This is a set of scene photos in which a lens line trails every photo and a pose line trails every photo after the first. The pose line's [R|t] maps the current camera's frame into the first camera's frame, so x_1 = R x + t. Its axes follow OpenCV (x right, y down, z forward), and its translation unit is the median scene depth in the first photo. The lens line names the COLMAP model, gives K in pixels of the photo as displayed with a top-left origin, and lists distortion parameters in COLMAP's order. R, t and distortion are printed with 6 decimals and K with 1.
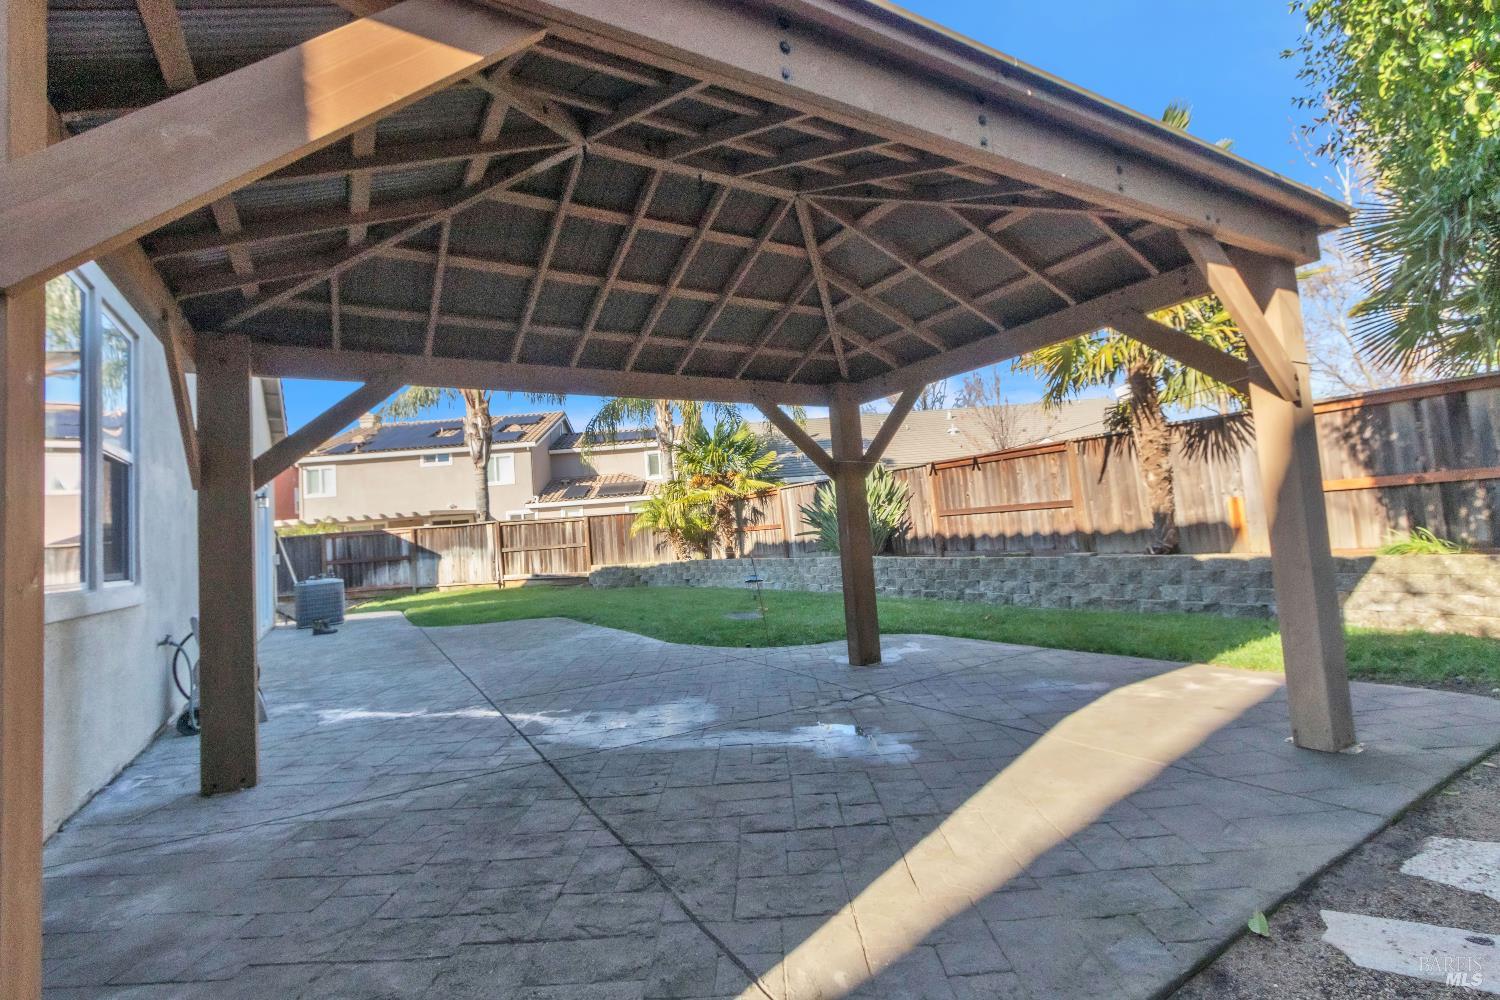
lens RADIAL K [[683.5, 0, 745.8], [0, 683.5, 493.0], [0, 0, 1]] dist [0.003270, 0.000207]
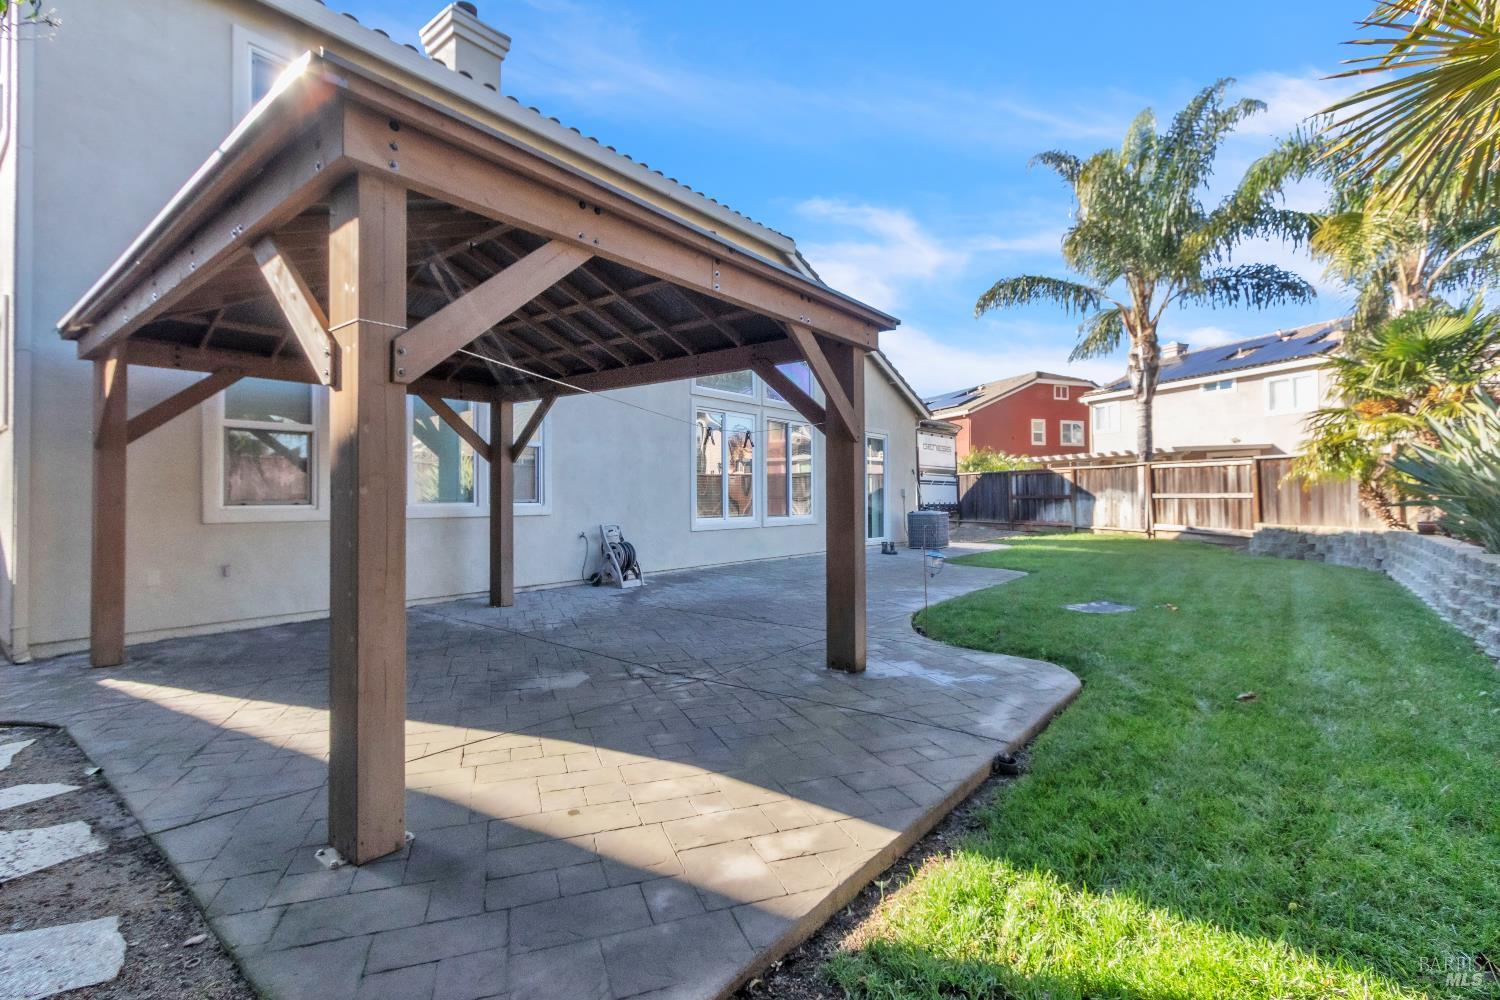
lens RADIAL K [[683.5, 0, 745.8], [0, 683.5, 493.0], [0, 0, 1]] dist [0.003270, 0.000207]
pose [[0.350682, 0.061740, -0.934457, 0.286561], [0.036931, 0.996137, 0.079675, -0.010141], [0.935766, -0.062451, 0.347047, 0.198927]]
